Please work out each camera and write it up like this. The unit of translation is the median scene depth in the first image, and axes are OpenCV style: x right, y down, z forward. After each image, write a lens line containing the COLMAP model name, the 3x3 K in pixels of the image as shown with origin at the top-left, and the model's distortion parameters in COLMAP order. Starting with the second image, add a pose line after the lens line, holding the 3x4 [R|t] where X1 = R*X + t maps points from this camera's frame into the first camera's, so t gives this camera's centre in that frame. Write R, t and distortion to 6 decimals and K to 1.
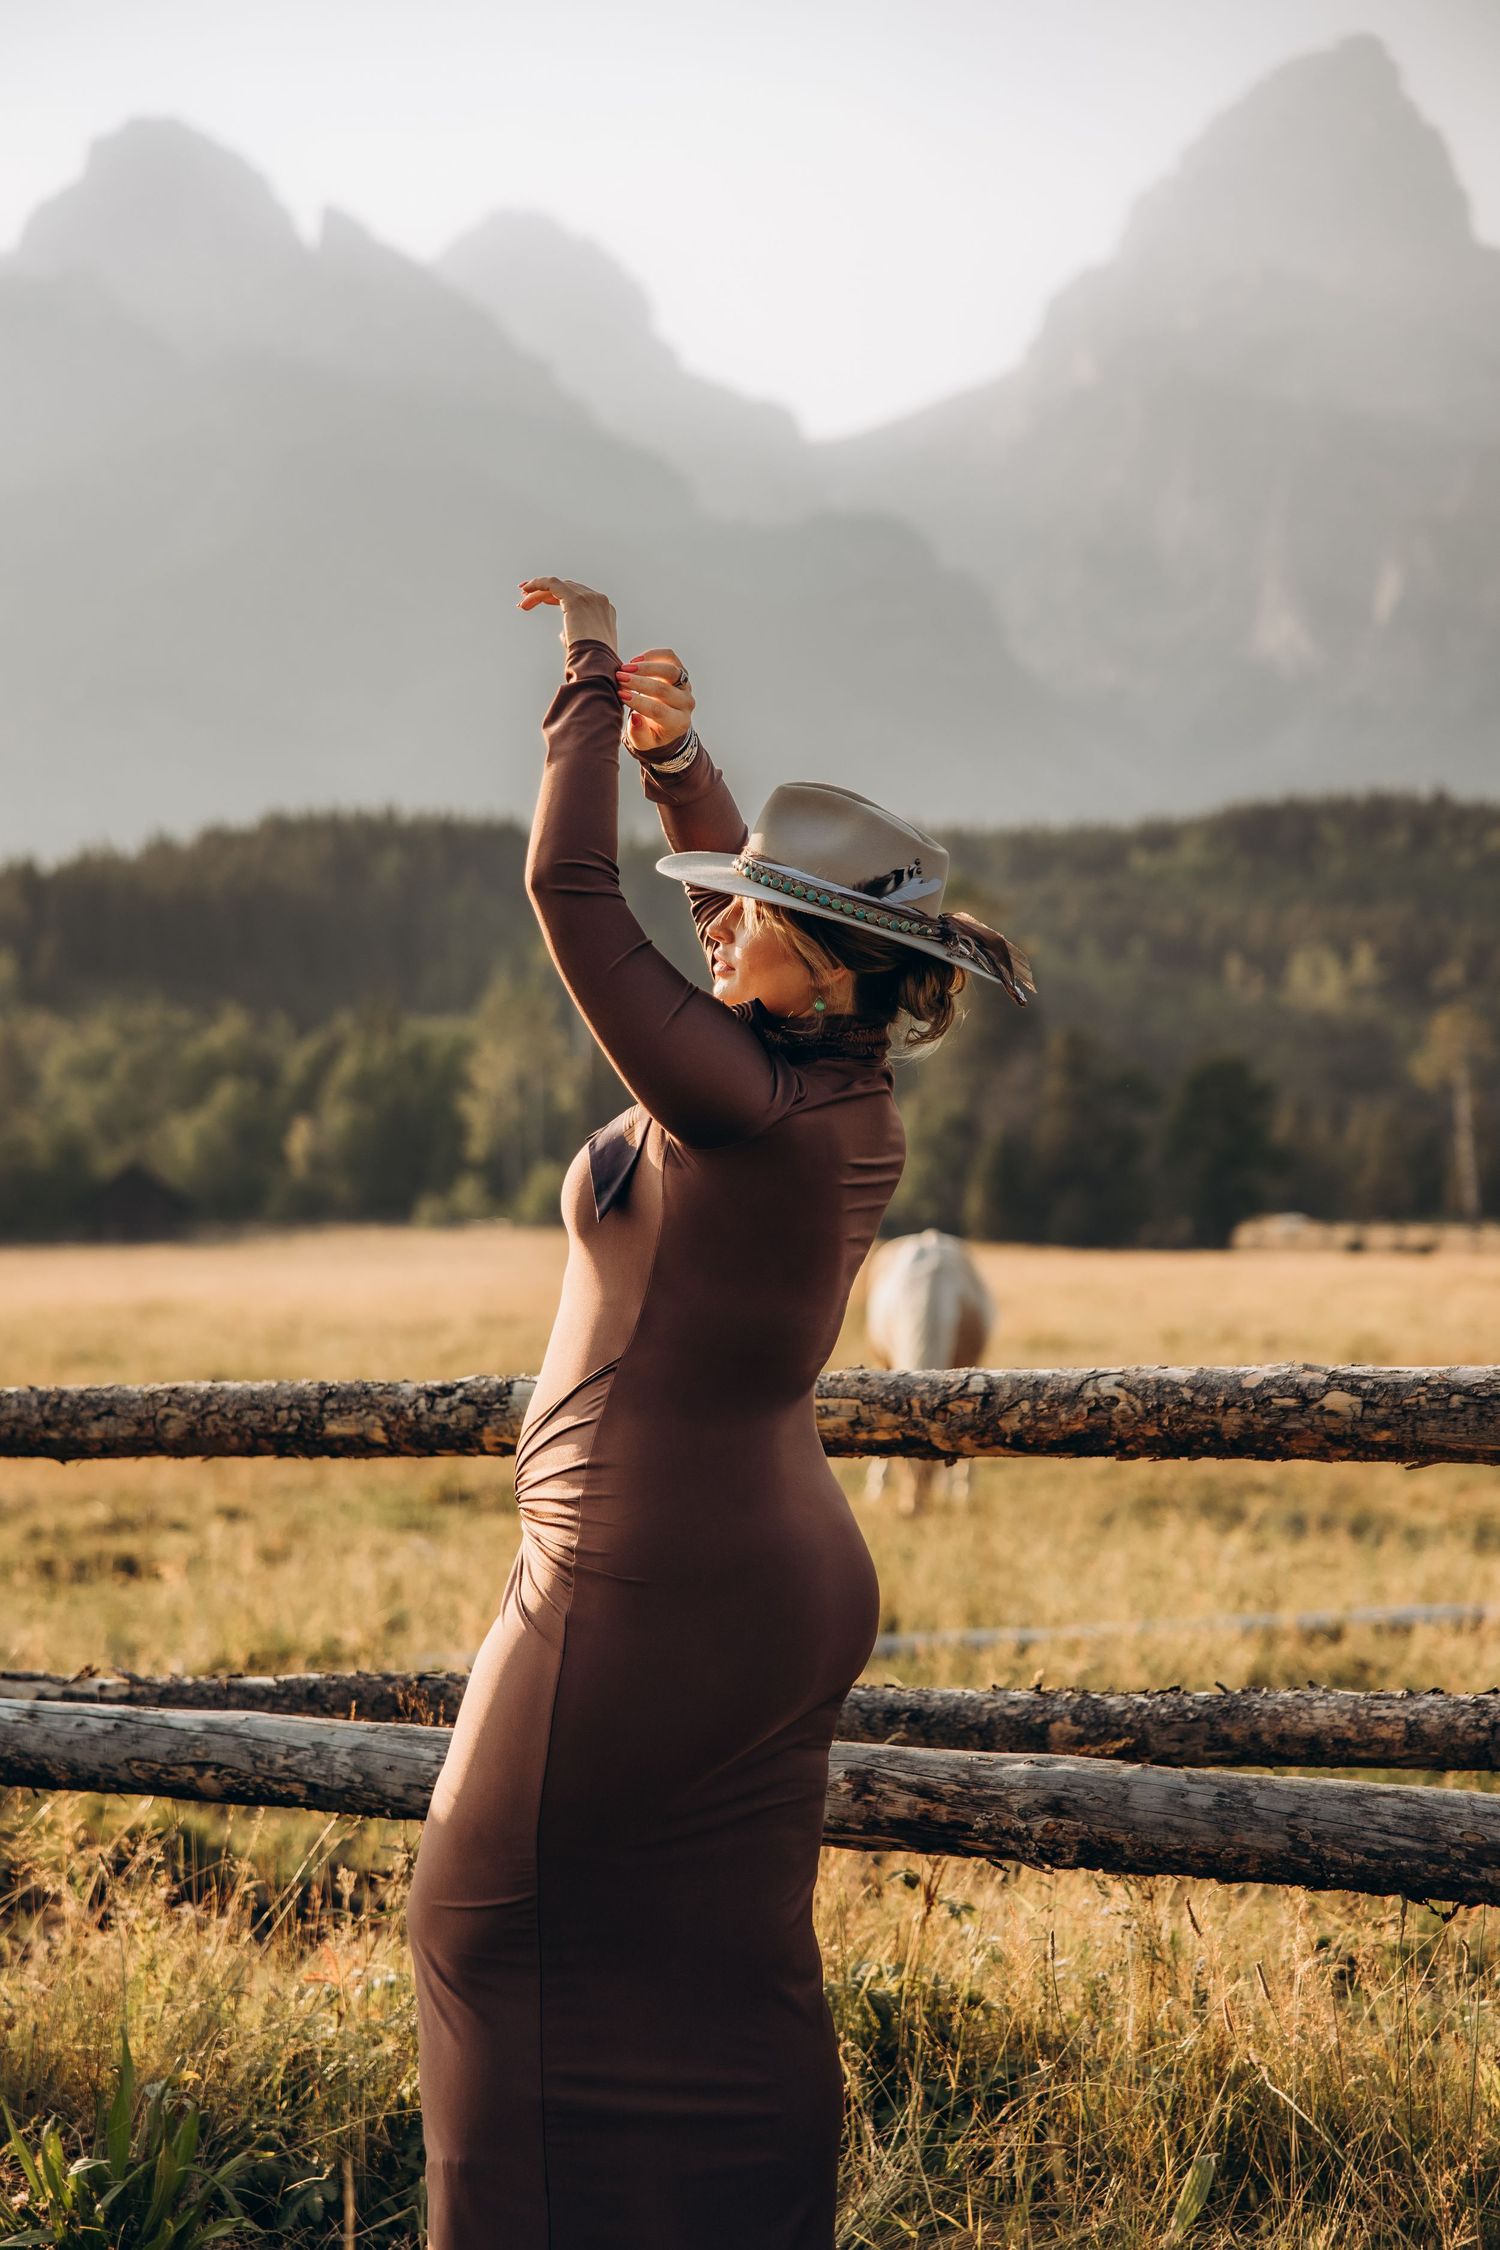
lens RADIAL K [[4239.6, 0, 750.0], [0, 4239.6, 1125.0], [0, 0, 1]] dist [0.863156, -4.225498]
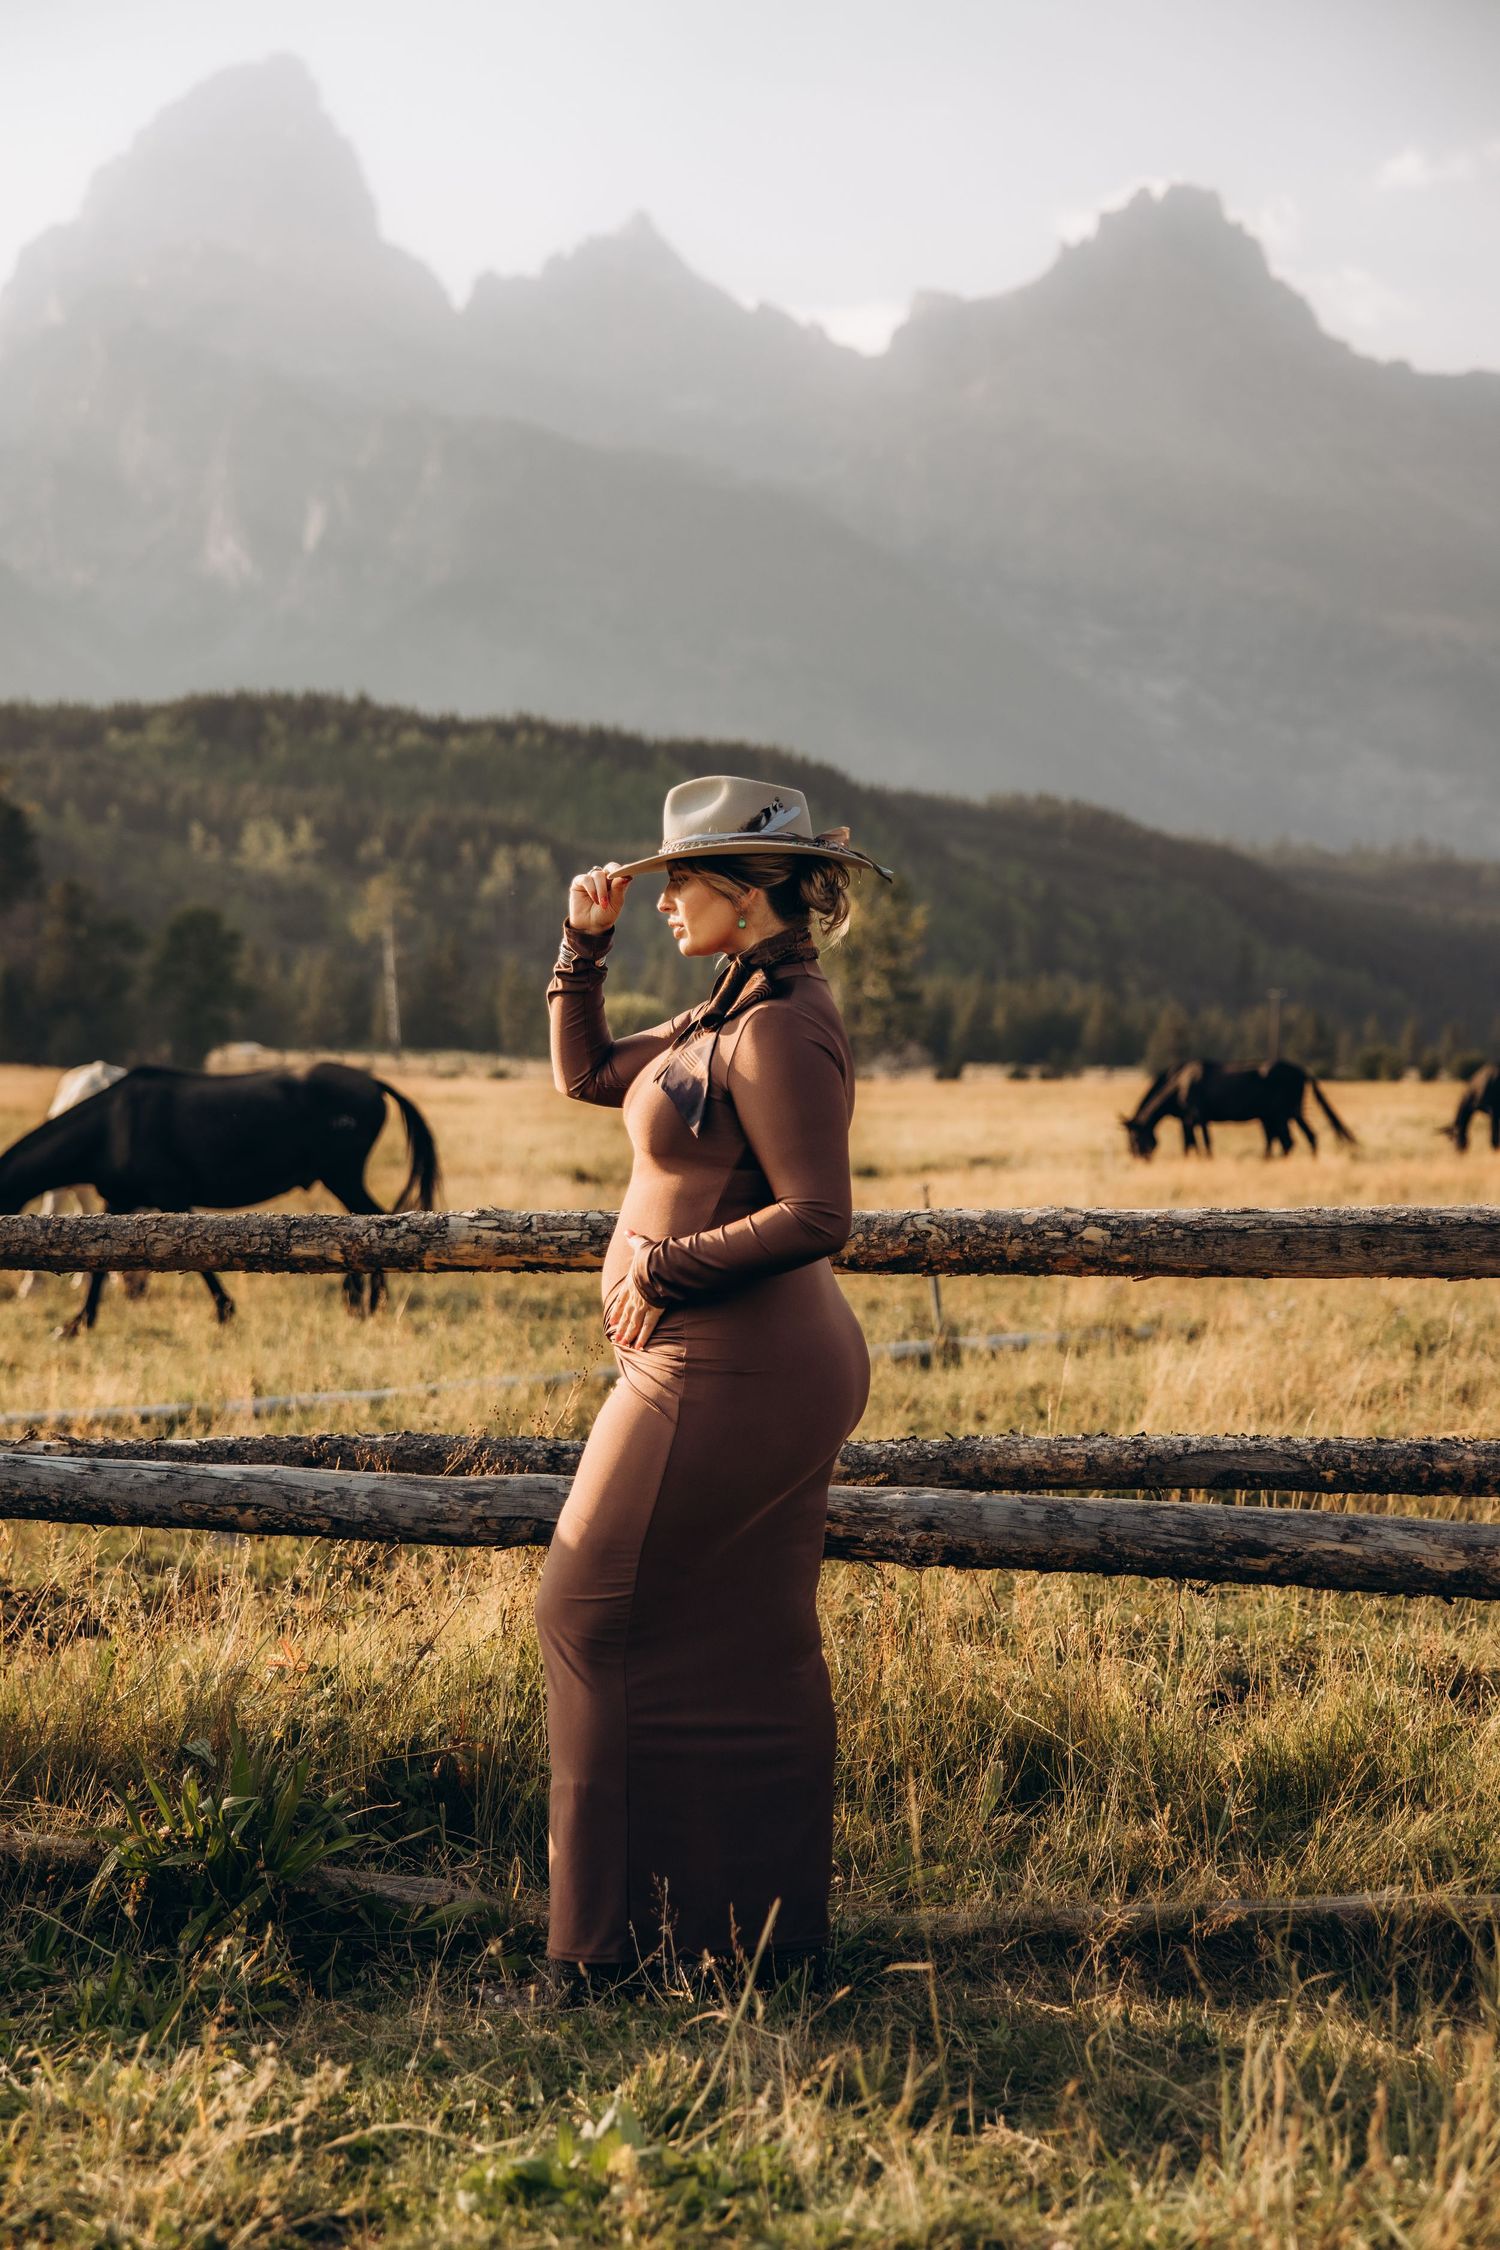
lens RADIAL K [[3515.9, 0, 764.9], [0, 3515.9, 1129.2], [0, 0, 1]] dist [0.466643, -1.277911]
pose [[0.962588, 0.011136, 0.270741, -0.269241], [-0.023451, 0.998830, 0.042294, -0.015551], [-0.269954, -0.047061, 0.961723, -0.071650]]
